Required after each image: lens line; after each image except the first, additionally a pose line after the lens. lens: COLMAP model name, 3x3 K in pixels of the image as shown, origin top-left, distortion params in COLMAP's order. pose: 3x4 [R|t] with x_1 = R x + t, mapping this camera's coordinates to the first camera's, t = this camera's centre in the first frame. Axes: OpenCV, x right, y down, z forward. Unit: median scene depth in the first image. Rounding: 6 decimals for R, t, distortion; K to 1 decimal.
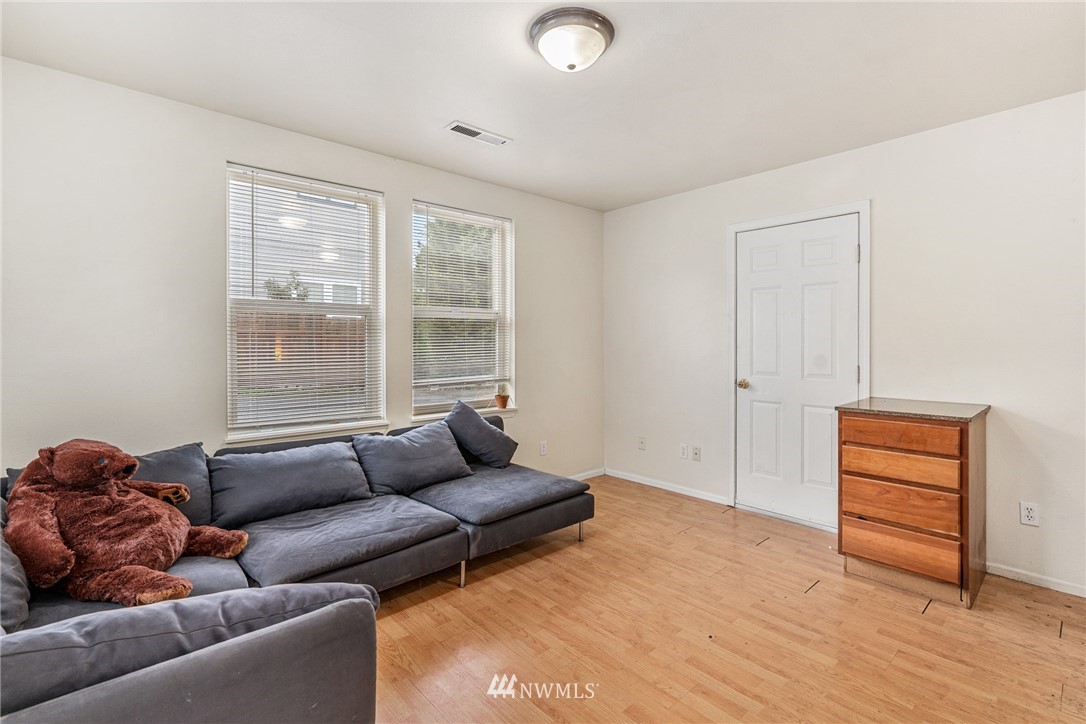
lens RADIAL K [[496.5, 0, 544.2], [0, 496.5, 353.3], [0, 0, 1]] dist [-0.009822, 0.002608]
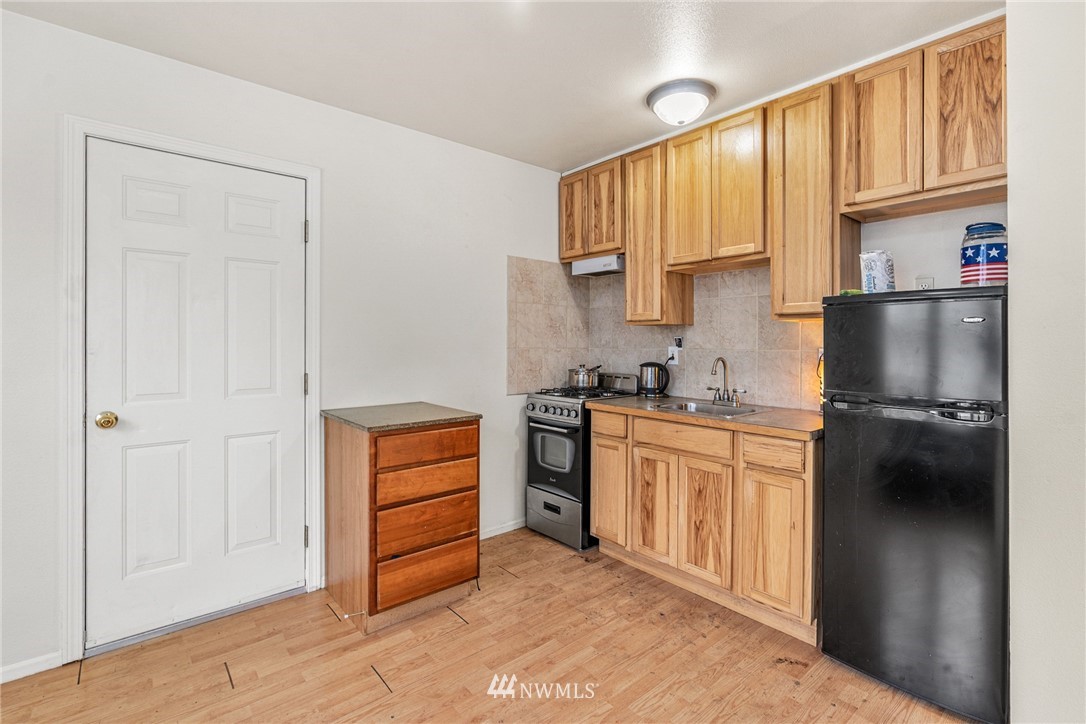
lens RADIAL K [[496.5, 0, 549.7], [0, 496.5, 342.8], [0, 0, 1]] dist [-0.009822, 0.002608]
pose [[0.025929, -0.001414, 0.999663, -0.174258], [0.021035, 0.999778, 0.000868, -0.018774], [-0.999442, 0.021005, 0.025953, 0.698203]]
